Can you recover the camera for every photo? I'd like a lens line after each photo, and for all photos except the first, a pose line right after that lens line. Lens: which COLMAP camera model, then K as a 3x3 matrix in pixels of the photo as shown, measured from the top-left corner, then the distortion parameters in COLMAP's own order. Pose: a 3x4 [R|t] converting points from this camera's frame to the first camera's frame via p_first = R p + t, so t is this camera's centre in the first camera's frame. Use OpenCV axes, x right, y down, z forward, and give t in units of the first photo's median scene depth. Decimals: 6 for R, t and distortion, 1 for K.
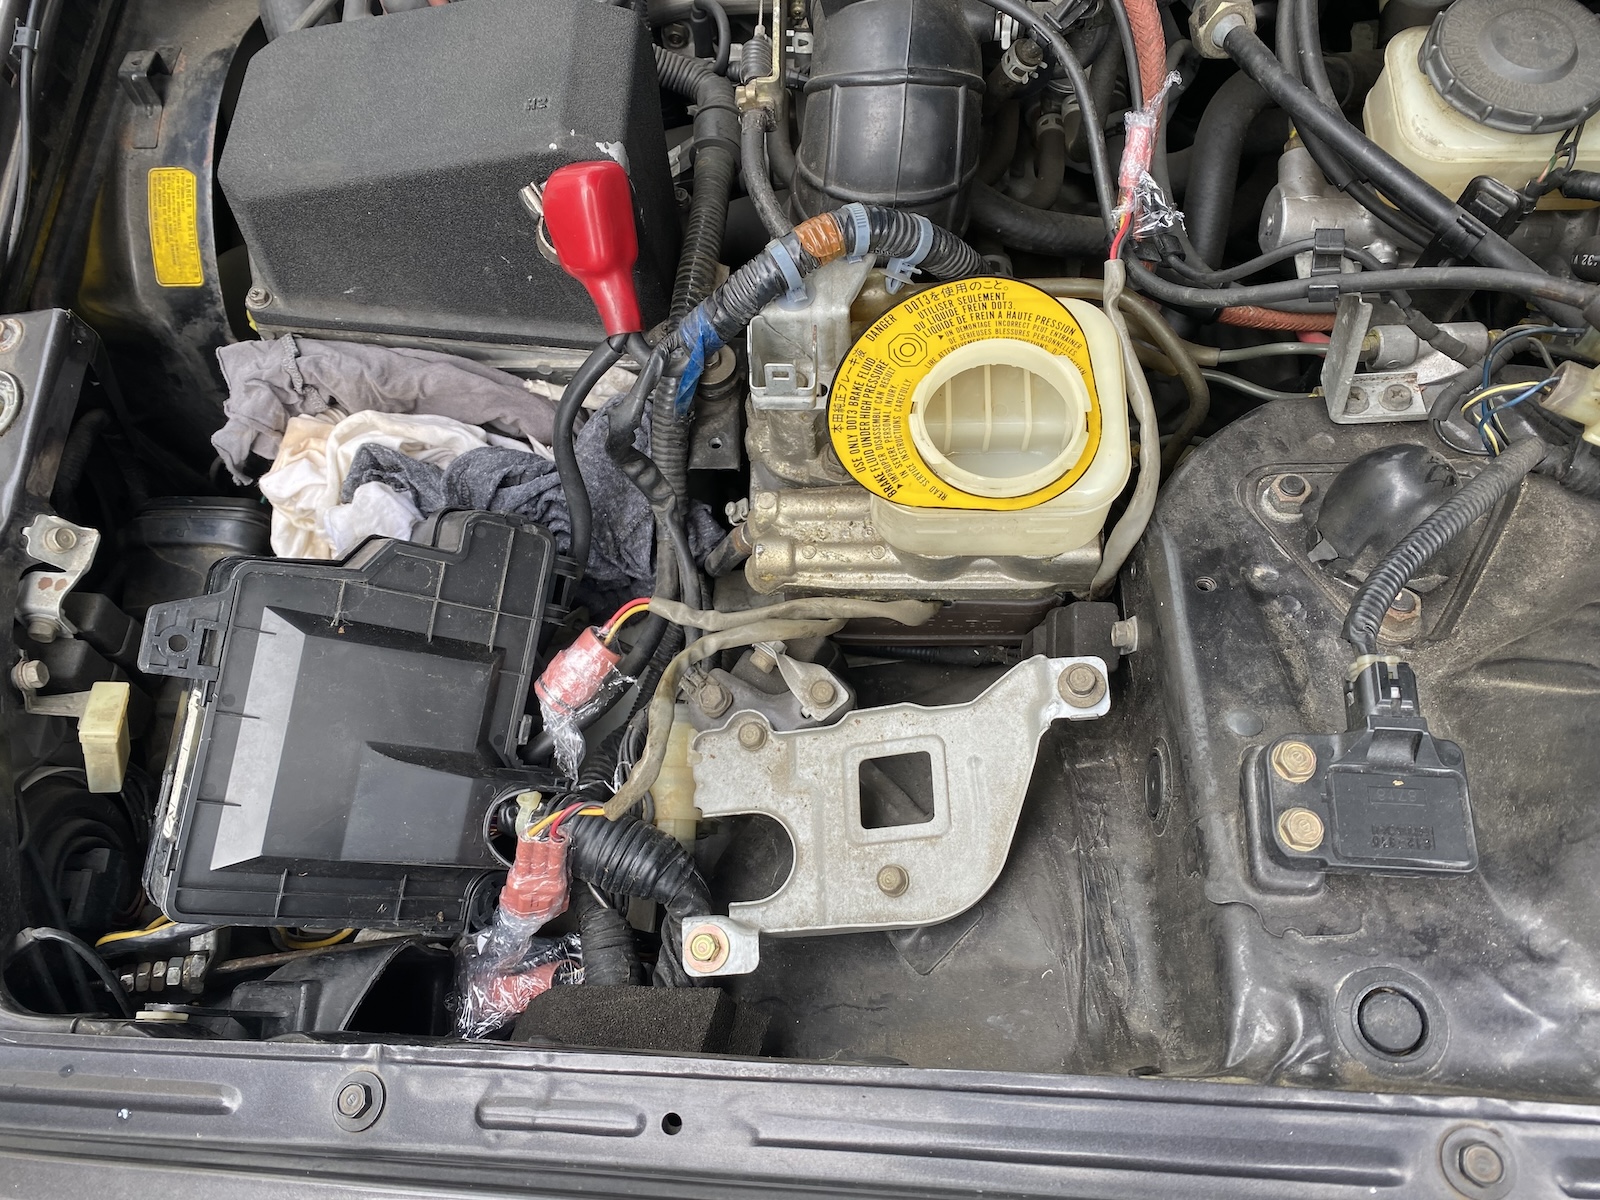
lens RADIAL K [[1220.7, 0, 756.2], [0, 1220.7, 606.7], [0, 0, 1]] dist [0.027583, -0.028683]
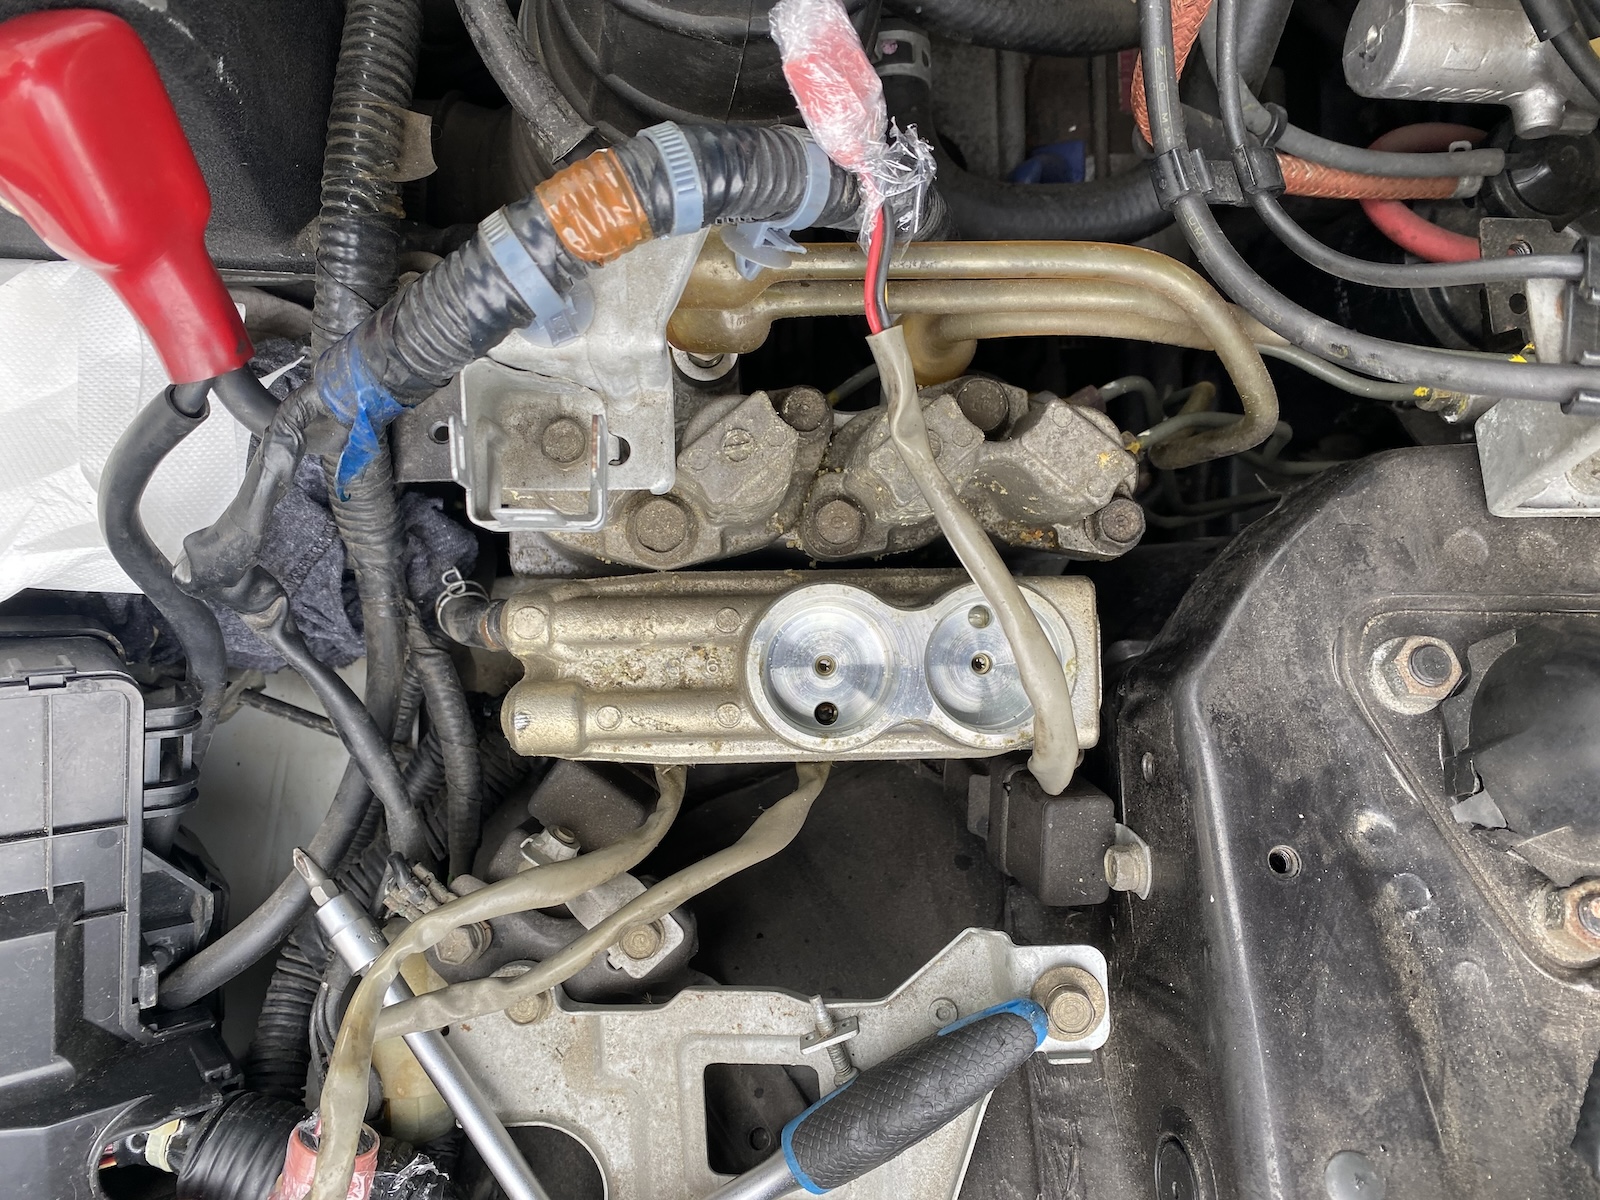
lens RADIAL K [[1220.7, 0, 794.4], [0, 1220.7, 600.4], [0, 0, 1]] dist [0.027583, -0.028683]
pose [[0.986760, -0.049890, 0.154322, 0.047125], [-0.004728, 0.942260, 0.334849, -0.318202], [-0.162117, -0.331145, 0.929549, 0.506385]]
